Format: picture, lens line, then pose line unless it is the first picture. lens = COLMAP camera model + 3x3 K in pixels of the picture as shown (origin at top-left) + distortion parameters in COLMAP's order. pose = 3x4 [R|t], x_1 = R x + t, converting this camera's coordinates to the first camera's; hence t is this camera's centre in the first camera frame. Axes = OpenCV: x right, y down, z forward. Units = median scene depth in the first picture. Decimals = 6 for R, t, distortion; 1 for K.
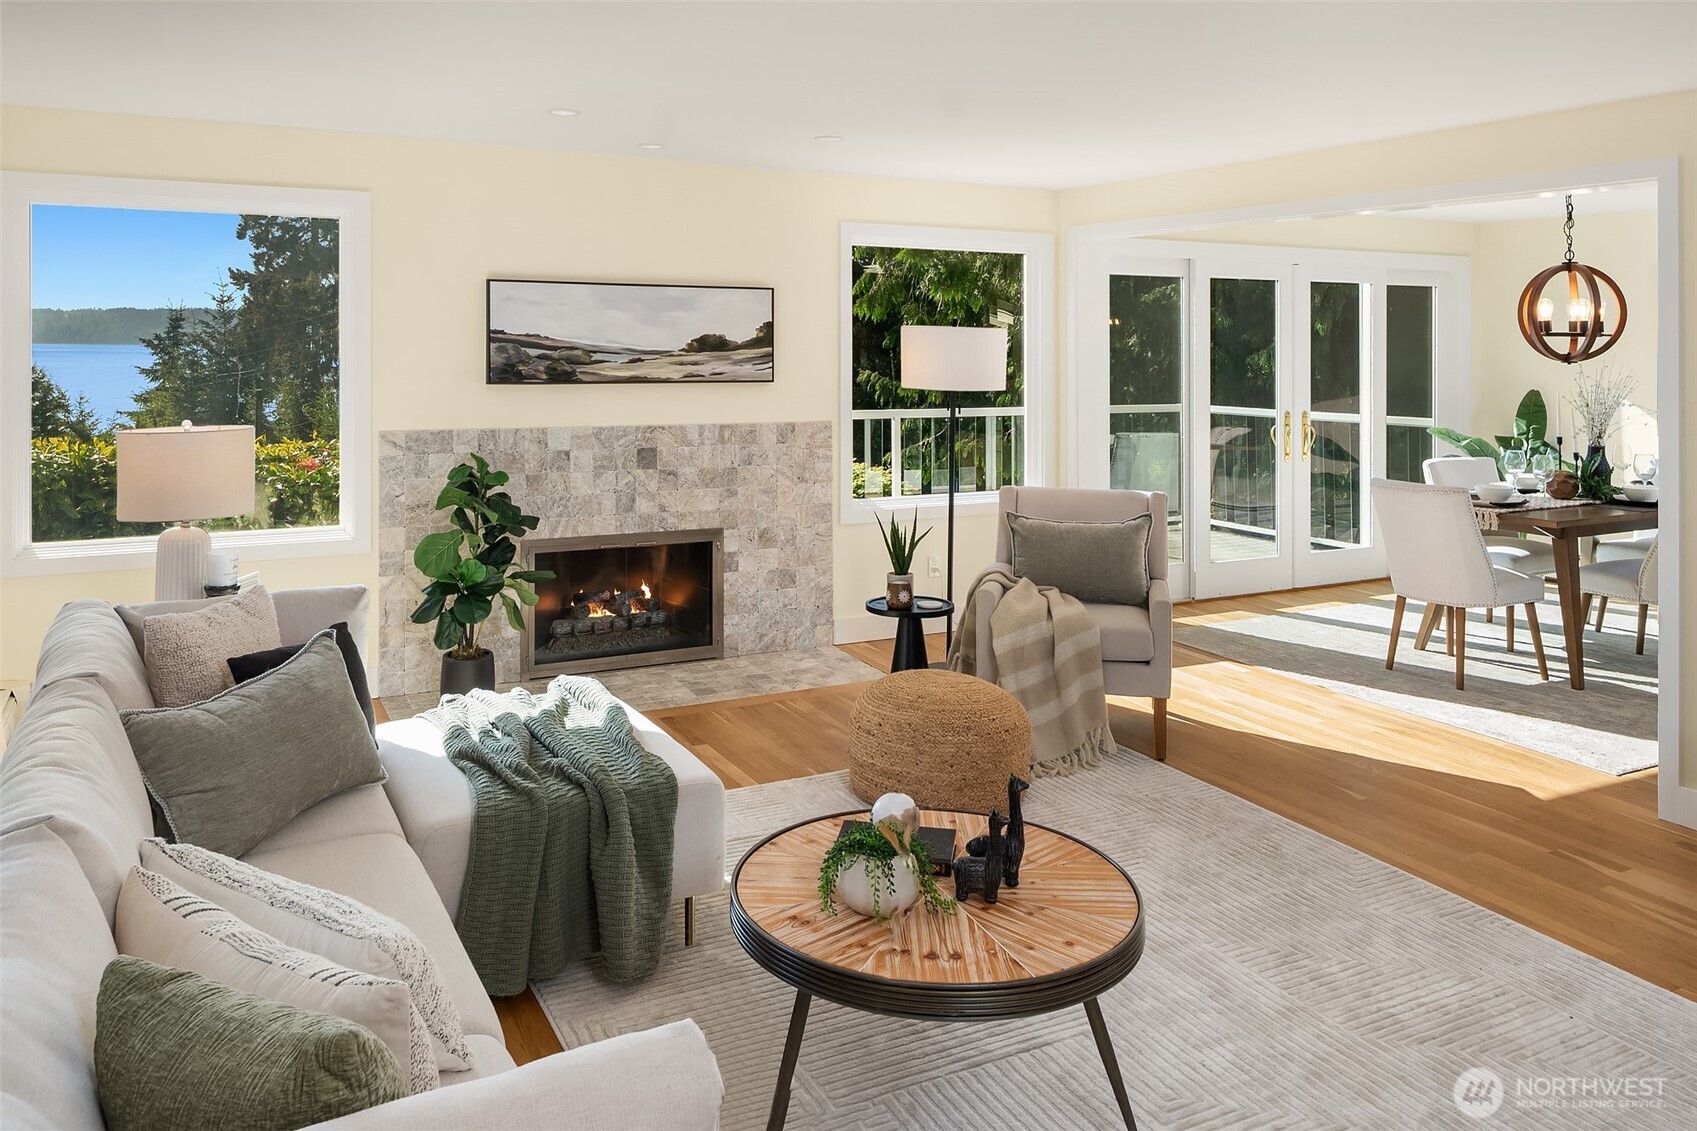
lens RADIAL K [[1248.3, 0, 848.5], [0, 1248.3, 565.5], [0, 0, 1]] dist [0.005817, 0.001919]
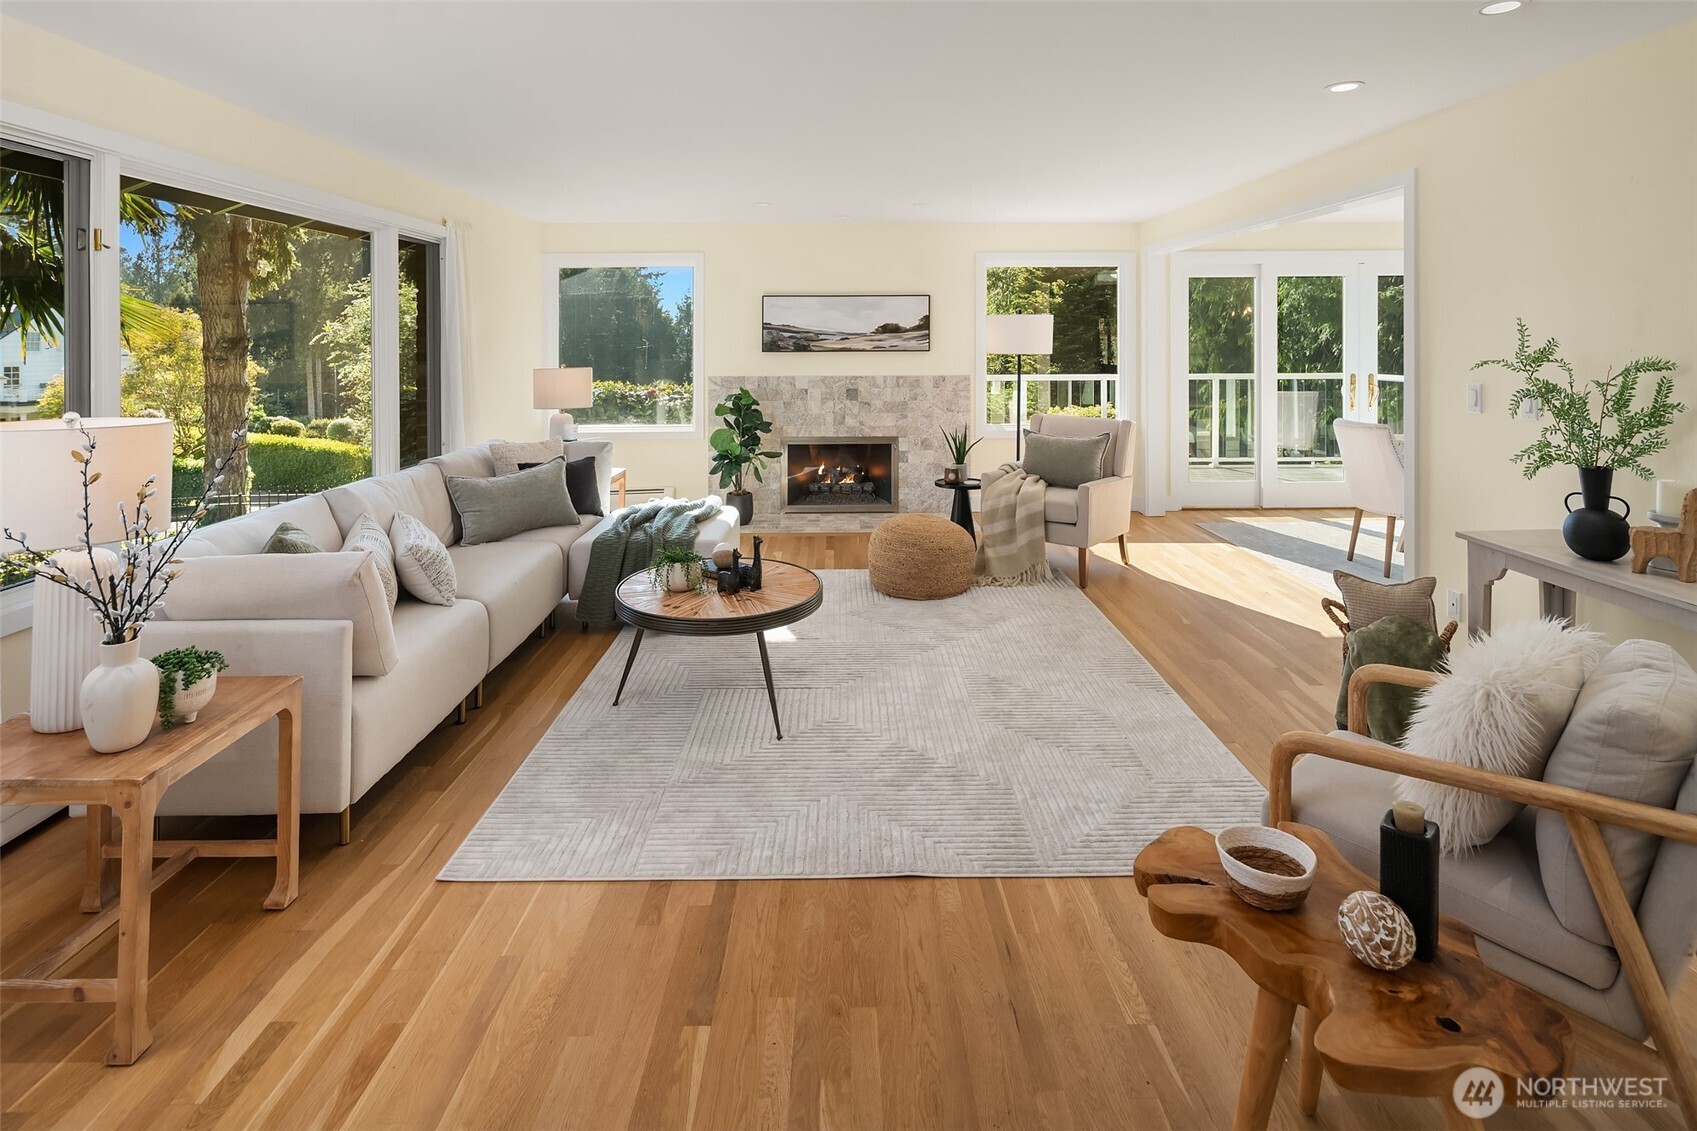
lens RADIAL K [[781.3, 0, 849.9], [0, 781.3, 485.9], [0, 0, 1]] dist [-0.003163, -0.000821]
pose [[0.903272, 0.065712, -0.424007, 0.317032], [-0.062781, 0.997809, 0.020895, 0.020690], [0.424451, 0.007746, 0.905418, -0.001129]]
